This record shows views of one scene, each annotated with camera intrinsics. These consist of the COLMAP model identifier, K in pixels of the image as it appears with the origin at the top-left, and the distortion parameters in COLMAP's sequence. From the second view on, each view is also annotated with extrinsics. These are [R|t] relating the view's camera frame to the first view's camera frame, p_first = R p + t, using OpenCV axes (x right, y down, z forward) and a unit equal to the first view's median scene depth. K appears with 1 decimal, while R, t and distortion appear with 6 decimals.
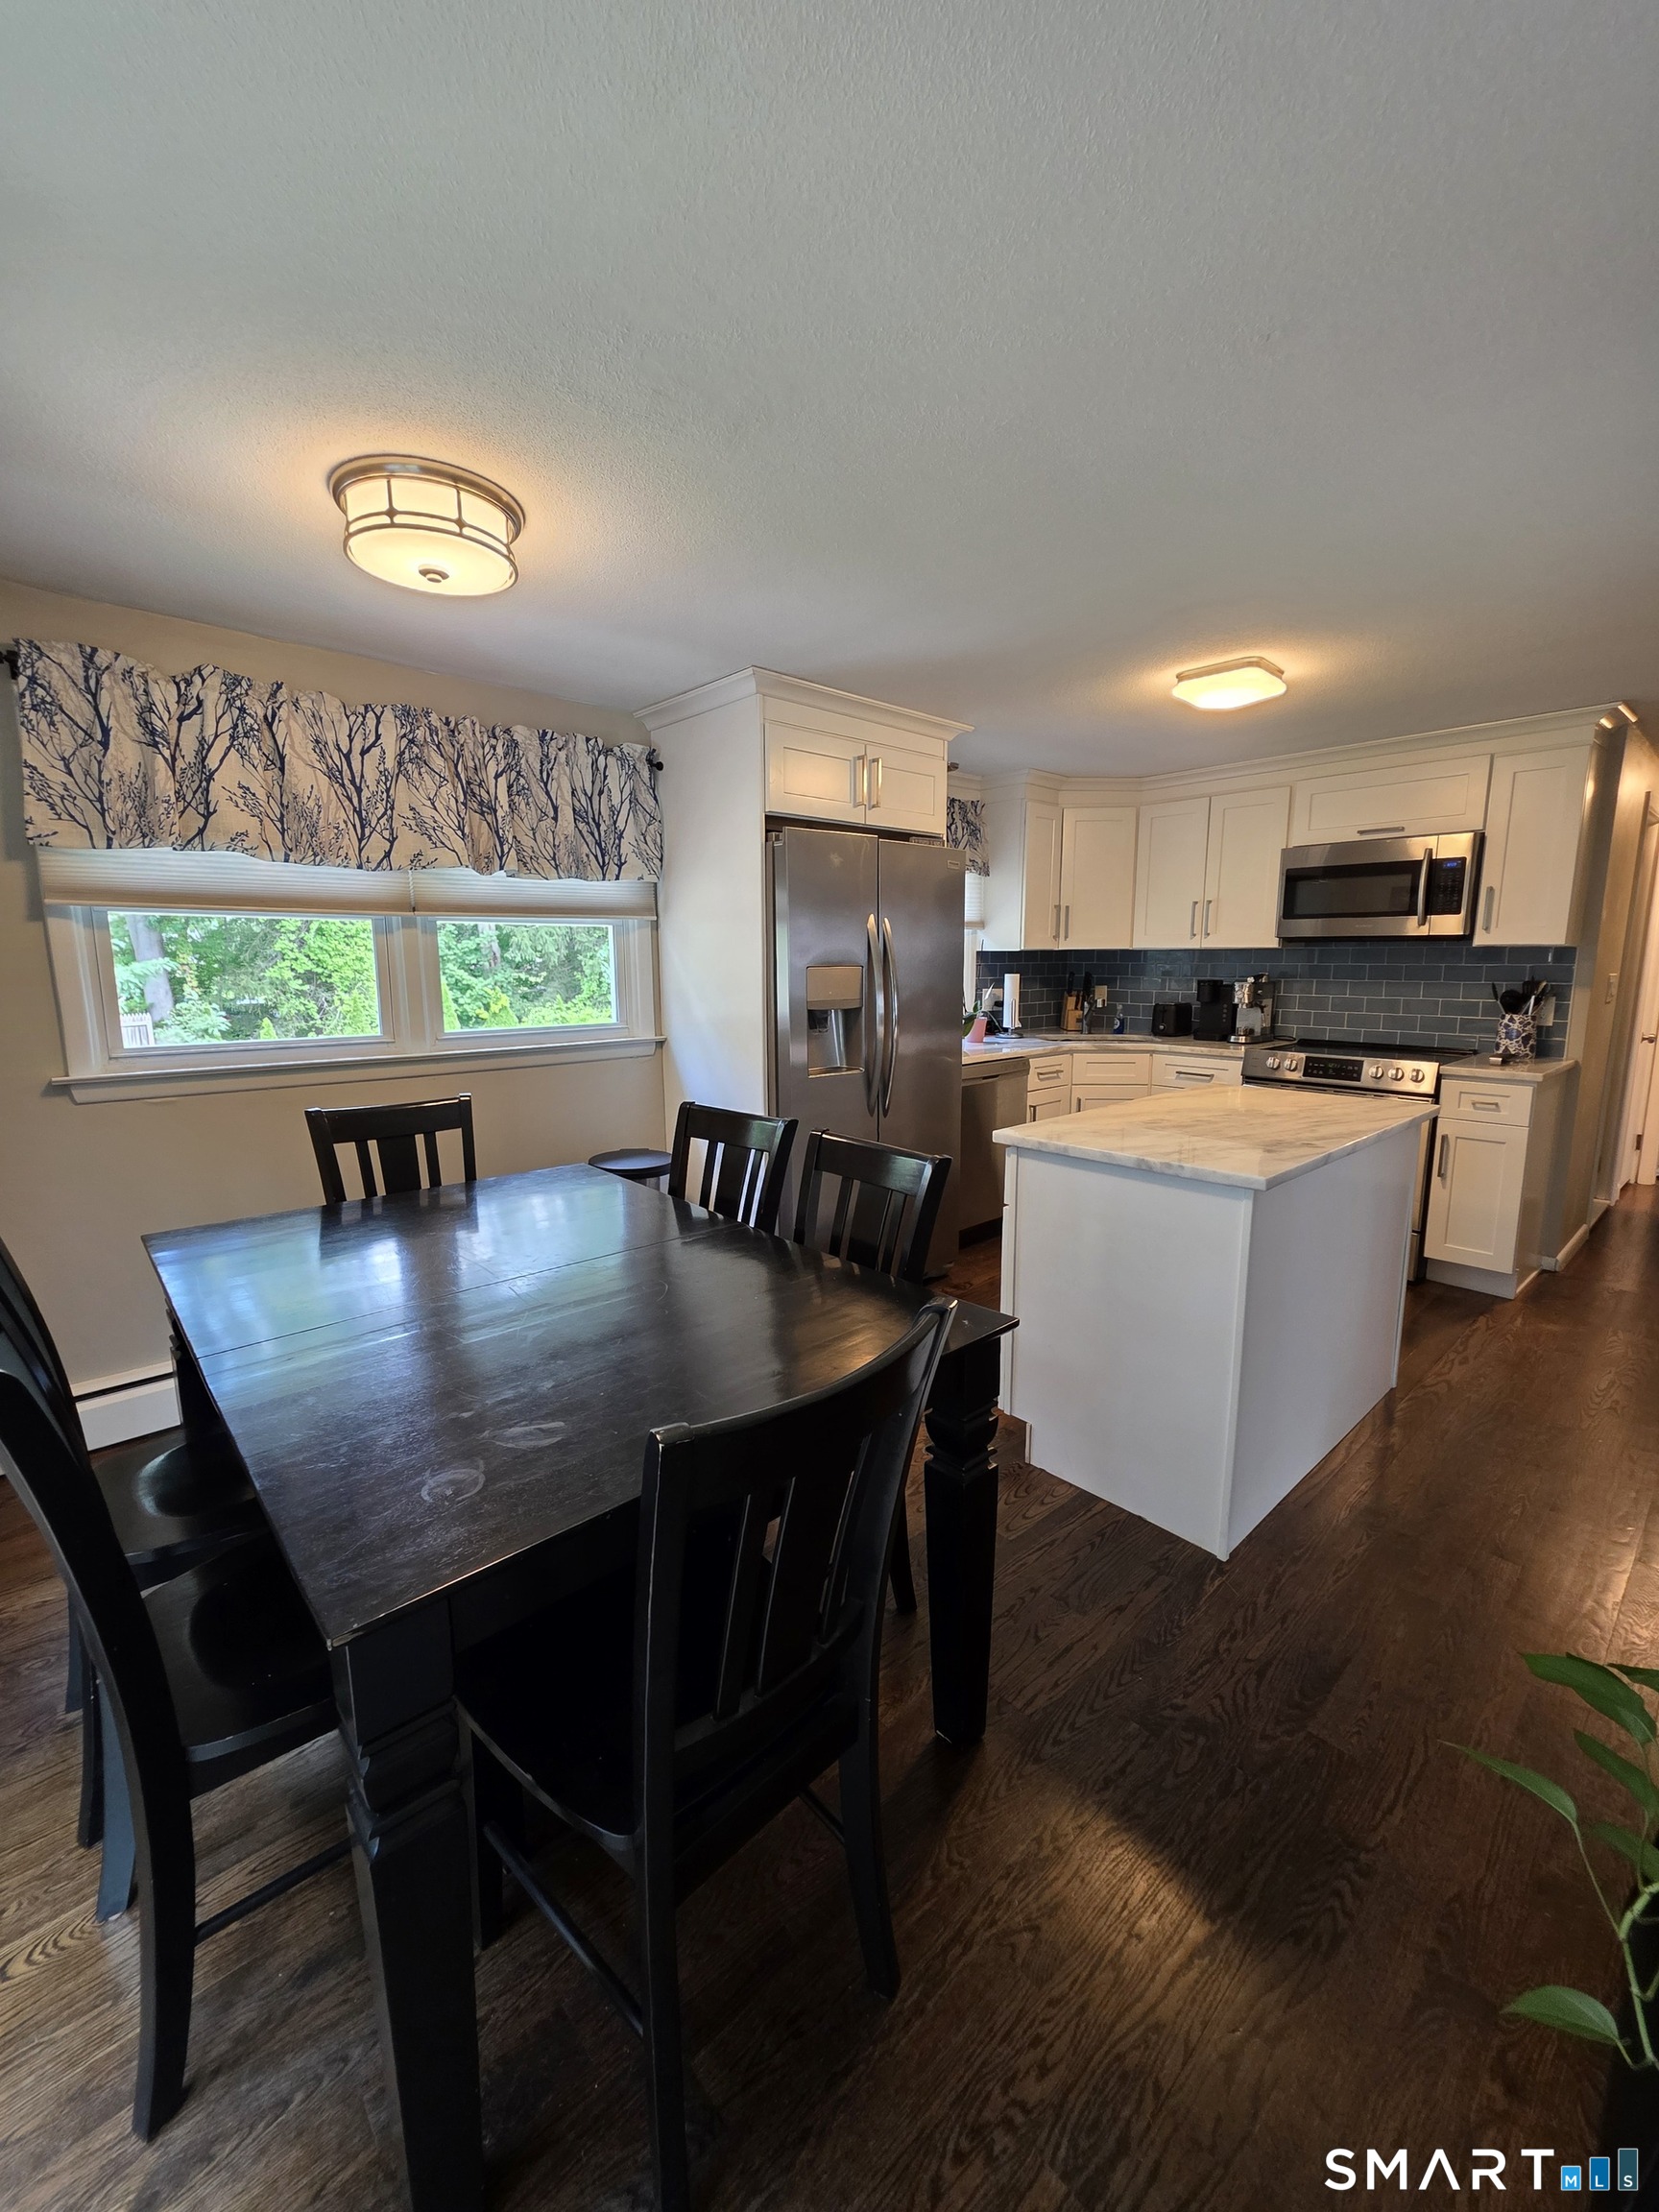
lens RADIAL K [[886.4, 0, 828.0], [0, 886.4, 1095.5], [0, 0, 1]] dist [0.002203, -0.000139]
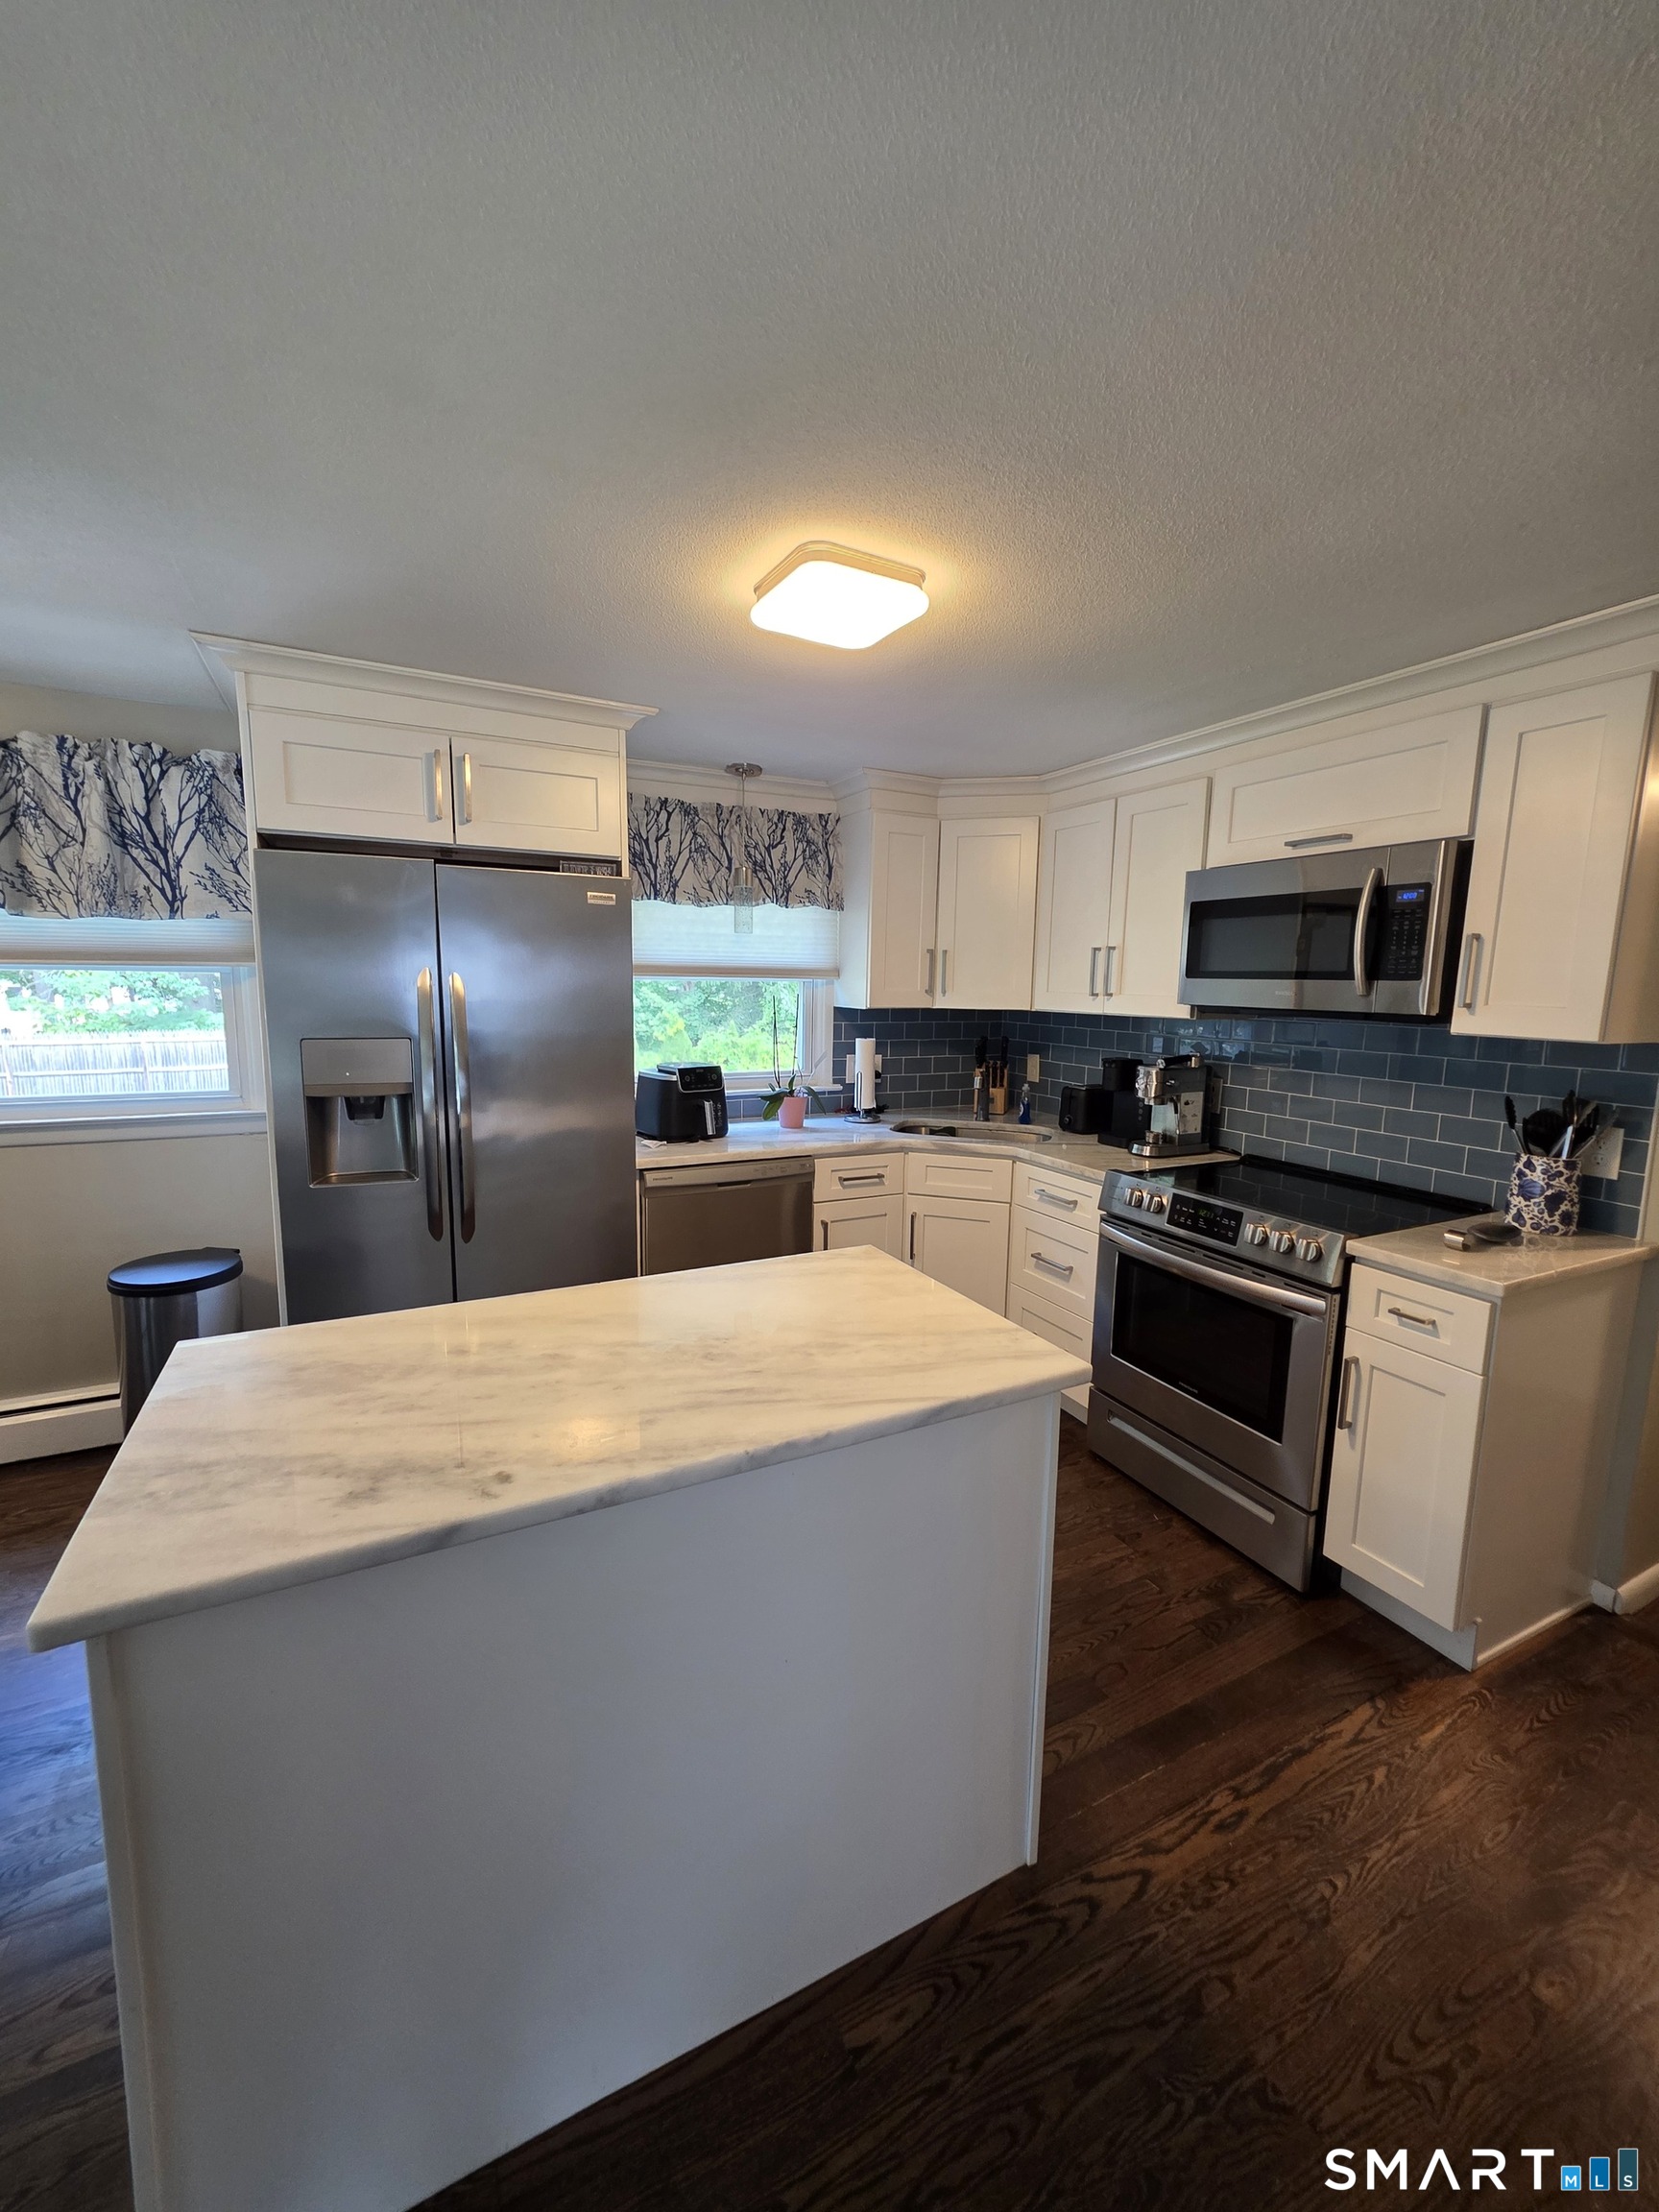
lens RADIAL K [[886.4, 0, 829.2], [0, 886.4, 1102.0], [0, 0, 1]] dist [0.002203, -0.000139]
pose [[0.964767, 0.056925, -0.256875, 0.504223], [-0.062482, 0.997955, -0.013513, -0.094240], [0.255580, 0.029087, 0.966350, 0.346067]]
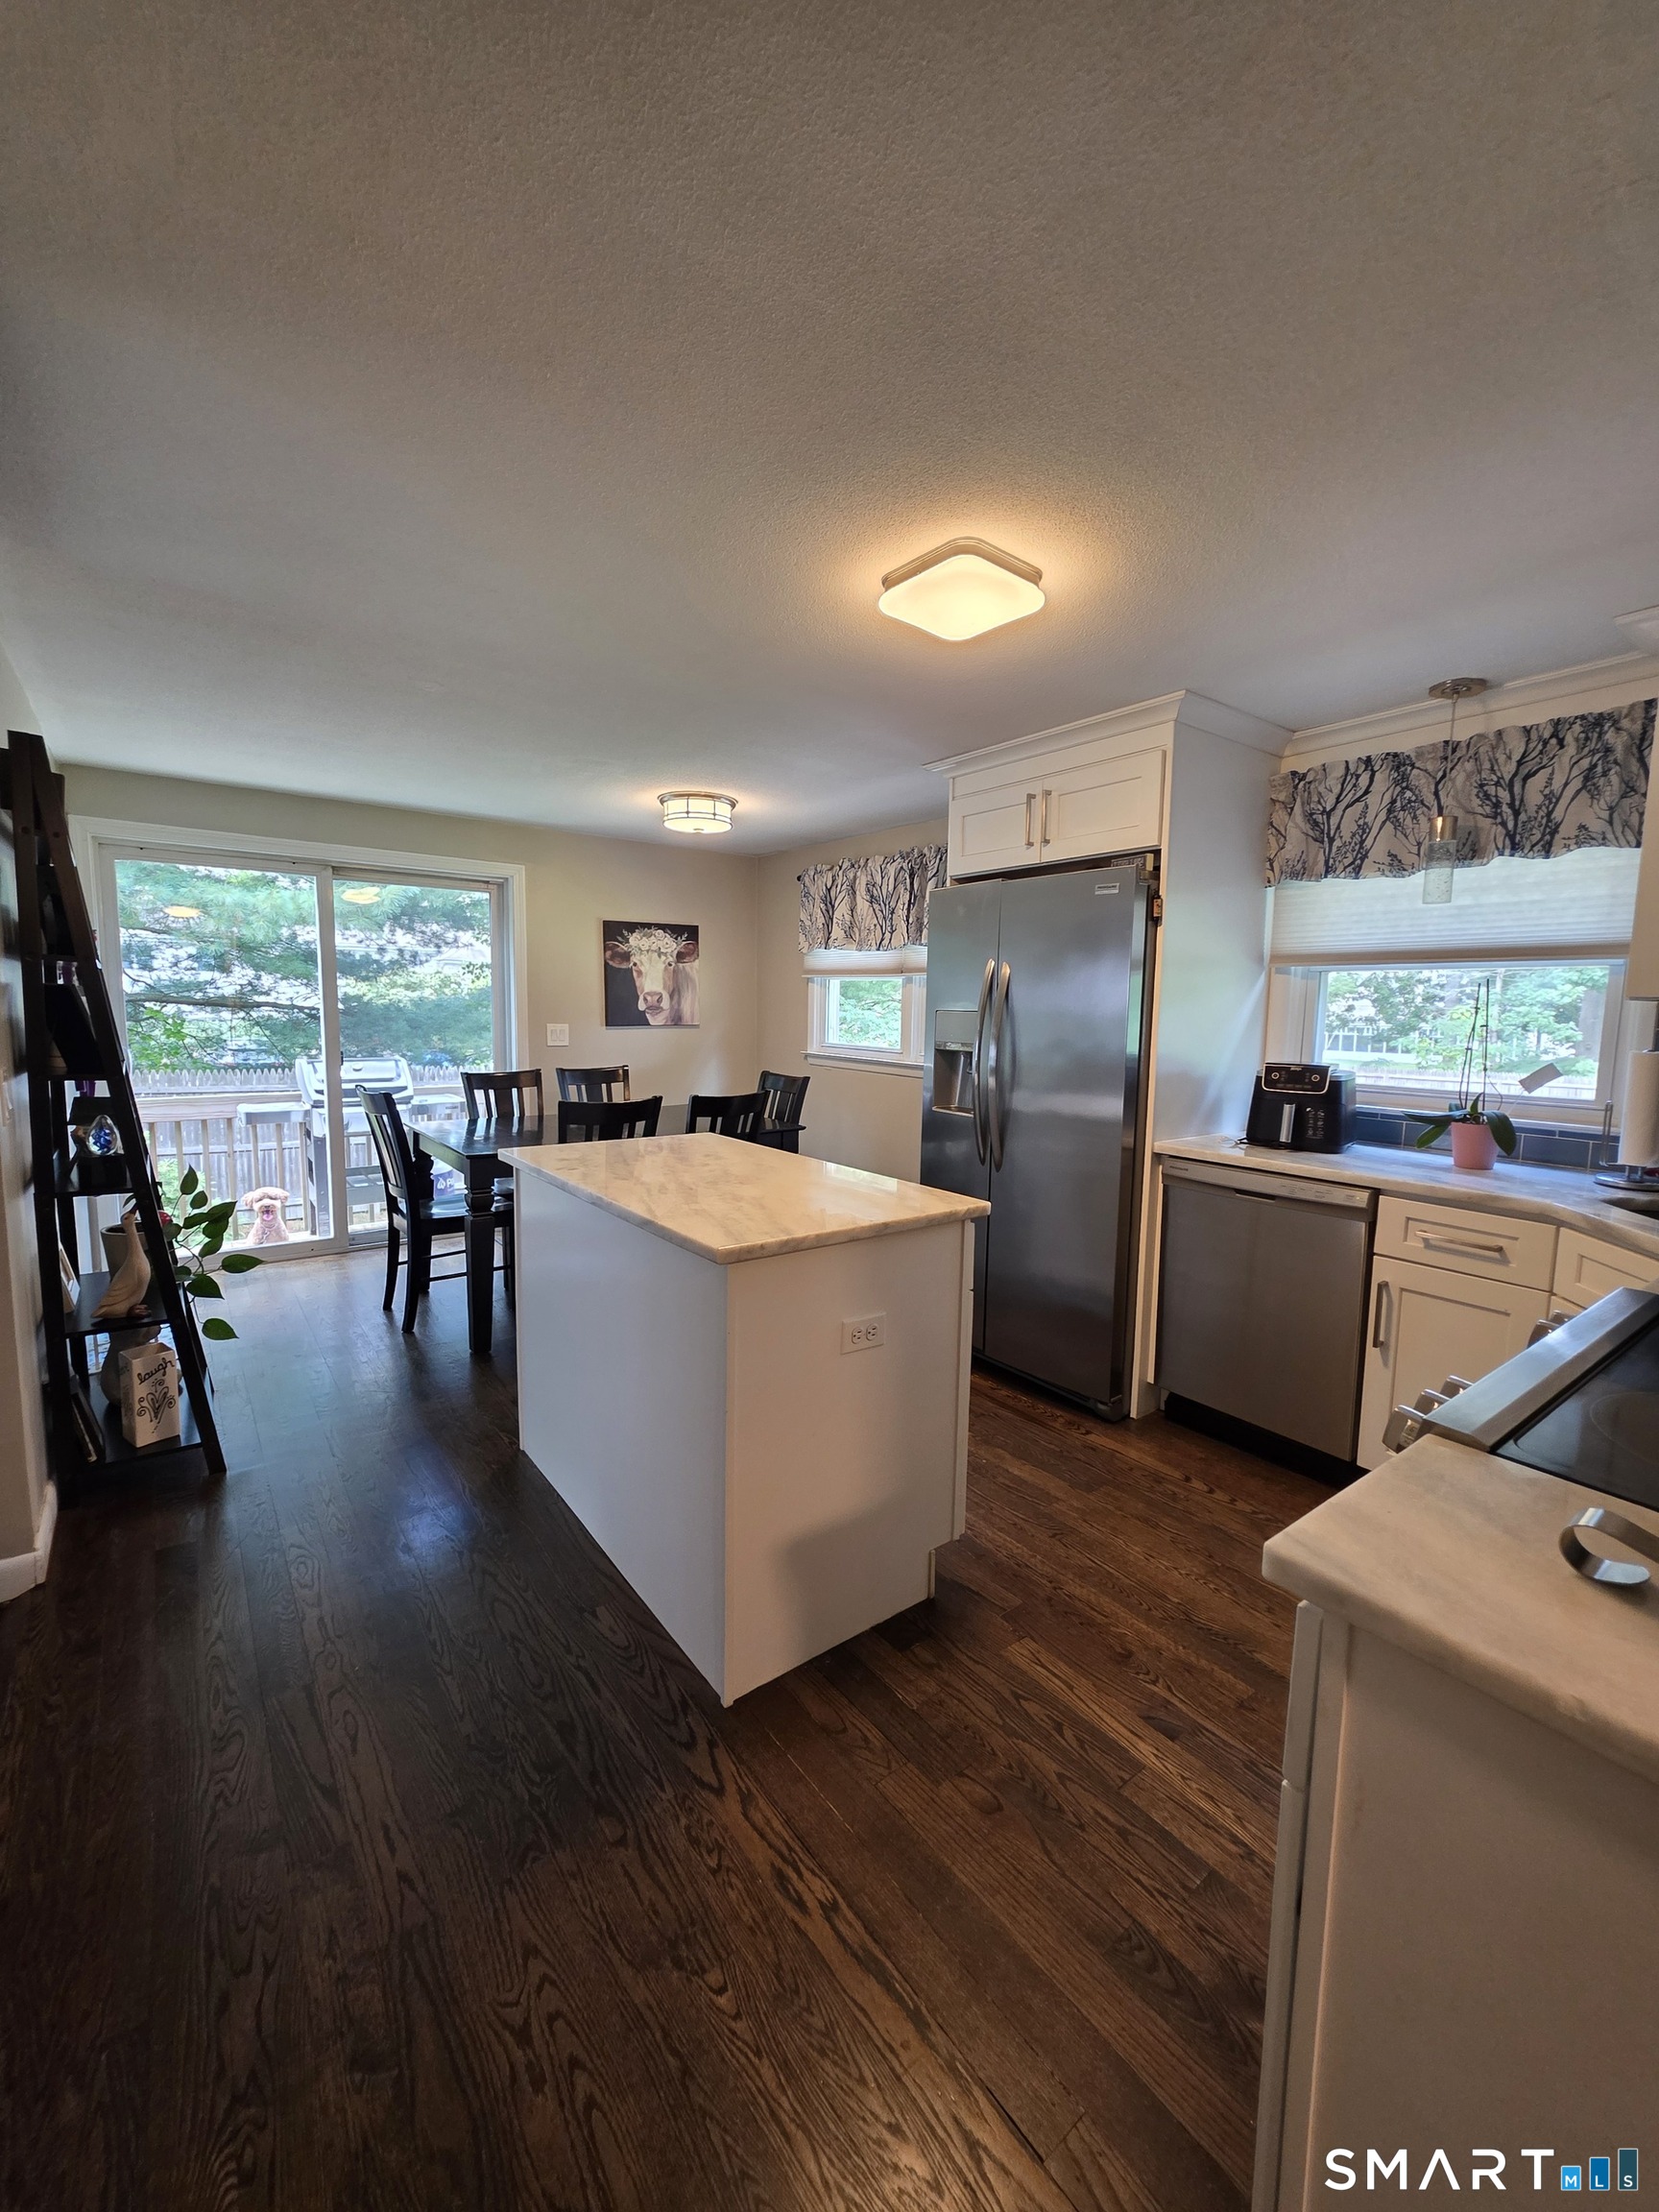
lens RADIAL K [[886.4, 0, 823.9], [0, 886.4, 1098.8], [0, 0, 1]] dist [0.002203, -0.000139]
pose [[-0.099394, 0.108398, -0.989126, 0.947096], [-0.171796, 0.977252, 0.124360, -0.129631], [0.980106, 0.182288, -0.078511, 0.830520]]
